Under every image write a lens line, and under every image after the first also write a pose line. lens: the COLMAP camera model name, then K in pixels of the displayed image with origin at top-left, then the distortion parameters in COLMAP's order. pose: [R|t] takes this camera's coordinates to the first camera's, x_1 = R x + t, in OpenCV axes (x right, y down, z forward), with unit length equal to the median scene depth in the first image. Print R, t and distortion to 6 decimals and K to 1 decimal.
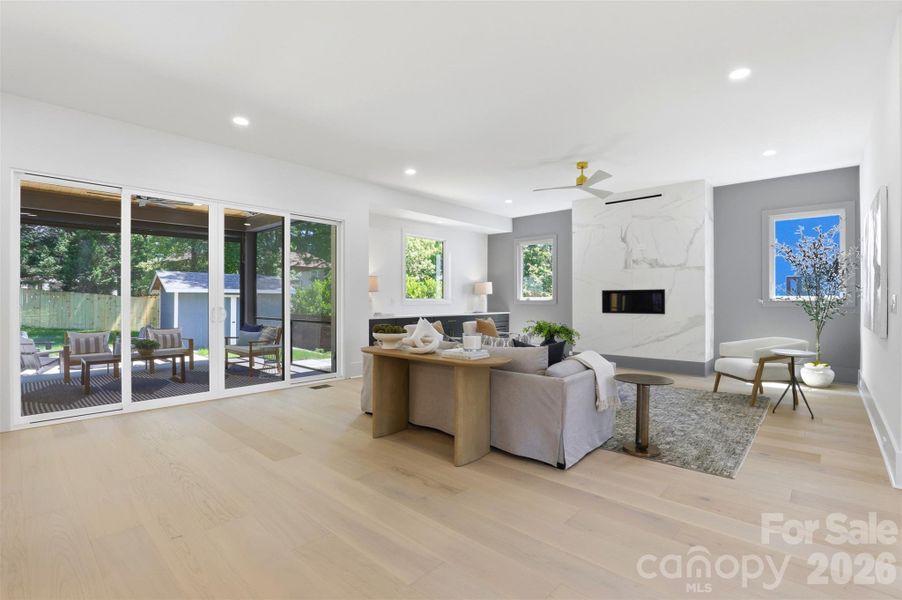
lens RADIAL K [[421.4, 0, 451.0], [0, 421.4, 300.0], [0, 0, 1]] dist [0.000912, 0.000462]
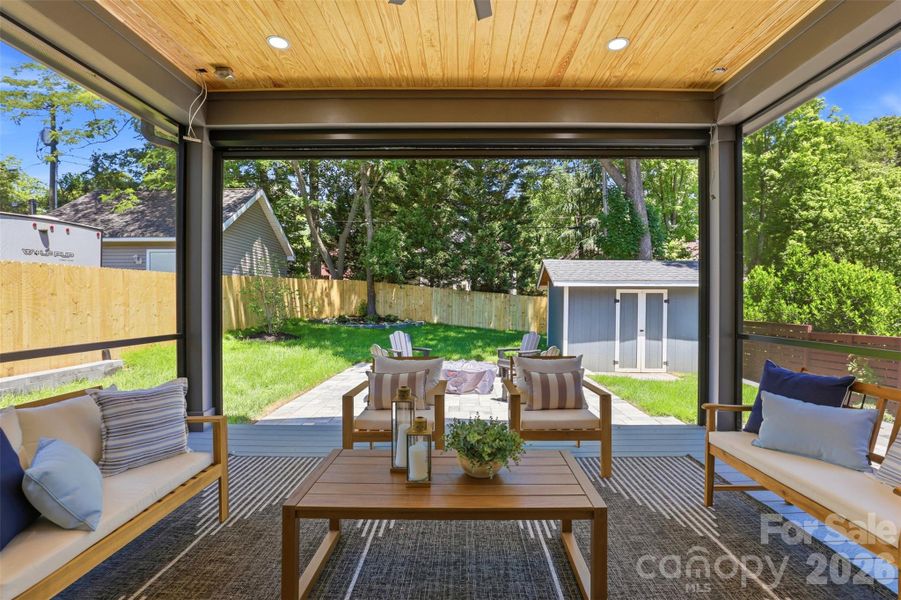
lens RADIAL K [[424.0, 0, 466.8], [0, 424.0, 298.9], [0, 0, 1]] dist [-0.028241, 0.000063]
pose [[0.694940, 0.003084, -0.719061, -0.245387], [-0.010621, 0.999926, -0.005977, 0.008032], [0.718989, 0.011791, 0.694921, 0.369655]]
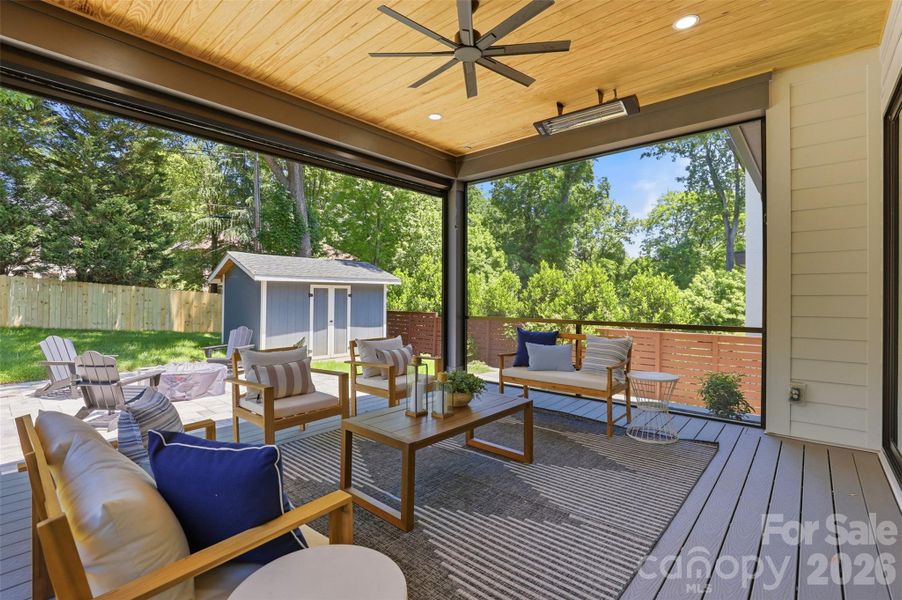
lens RADIAL K [[421.4, 0, 451.0], [0, 421.4, 300.0], [0, 0, 1]] dist [0.000912, 0.000462]
pose [[0.999242, 0.006446, 0.038398, -0.344335], [-0.006553, 0.999975, 0.002664, 0.009660], [-0.038380, -0.002913, 0.999259, 0.262410]]
